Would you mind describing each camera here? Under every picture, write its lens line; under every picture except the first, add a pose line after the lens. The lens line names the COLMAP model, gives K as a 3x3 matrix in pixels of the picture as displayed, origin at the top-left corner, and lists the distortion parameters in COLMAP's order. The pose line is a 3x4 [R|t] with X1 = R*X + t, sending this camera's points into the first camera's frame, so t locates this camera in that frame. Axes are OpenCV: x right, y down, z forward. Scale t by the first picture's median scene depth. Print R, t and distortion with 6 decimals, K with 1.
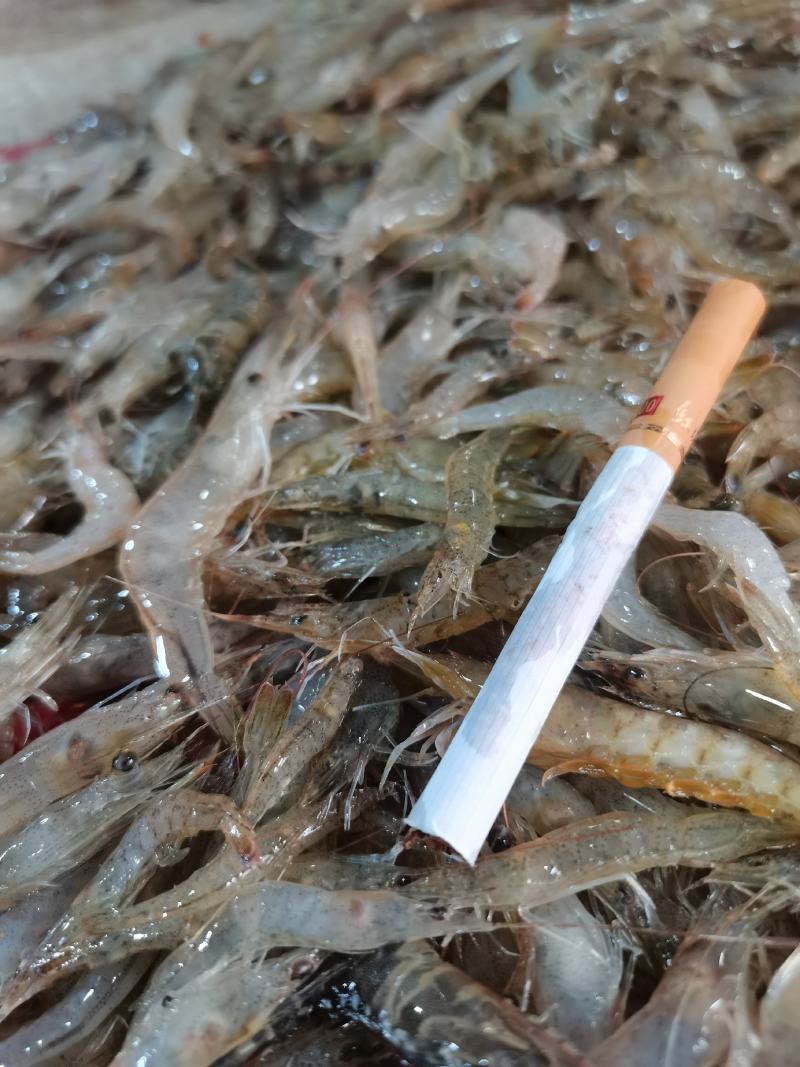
lens RADIAL K [[891.4, 0, 394.5], [0, 891.4, 531.3], [0, 0, 1]] dist [-0.032865, -0.021164]
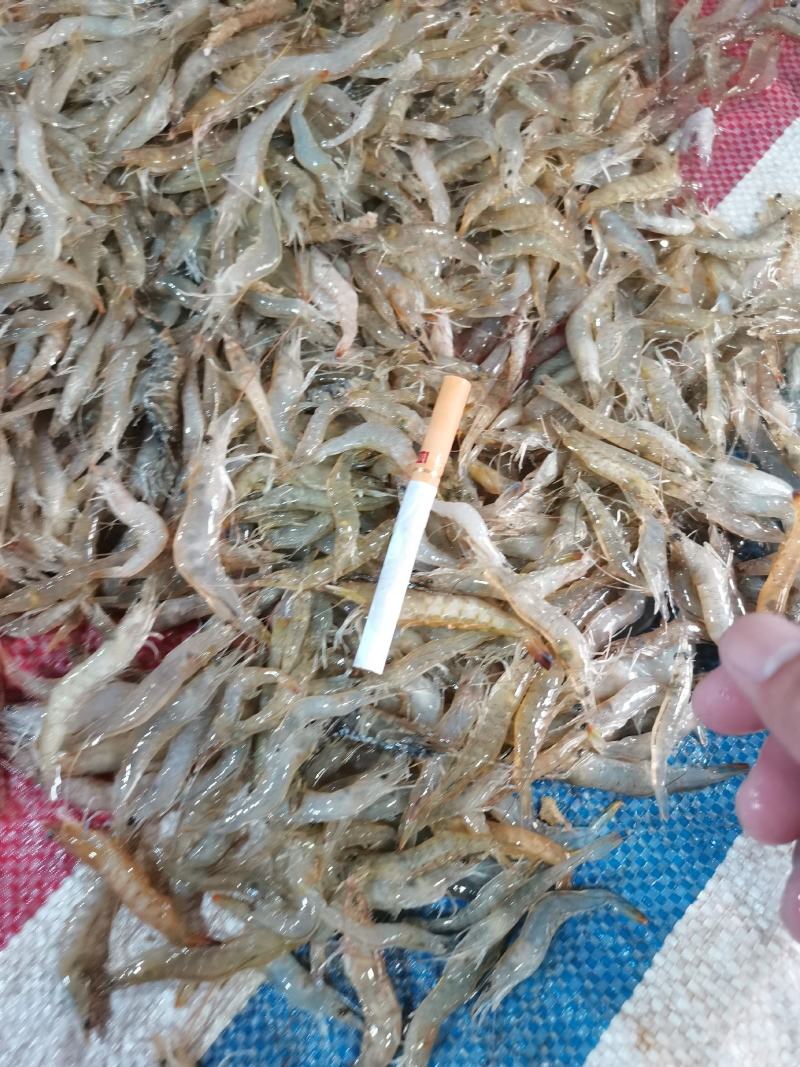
lens RADIAL K [[872.3, 0, 403.7], [0, 872.3, 534.6], [0, 0, 1]] dist [-0.002200, -0.054835]
pose [[0.947304, -0.199856, 0.250345, -0.307325], [0.096074, 0.922788, 0.373139, -0.713929], [-0.305590, -0.329425, 0.893361, -0.881943]]
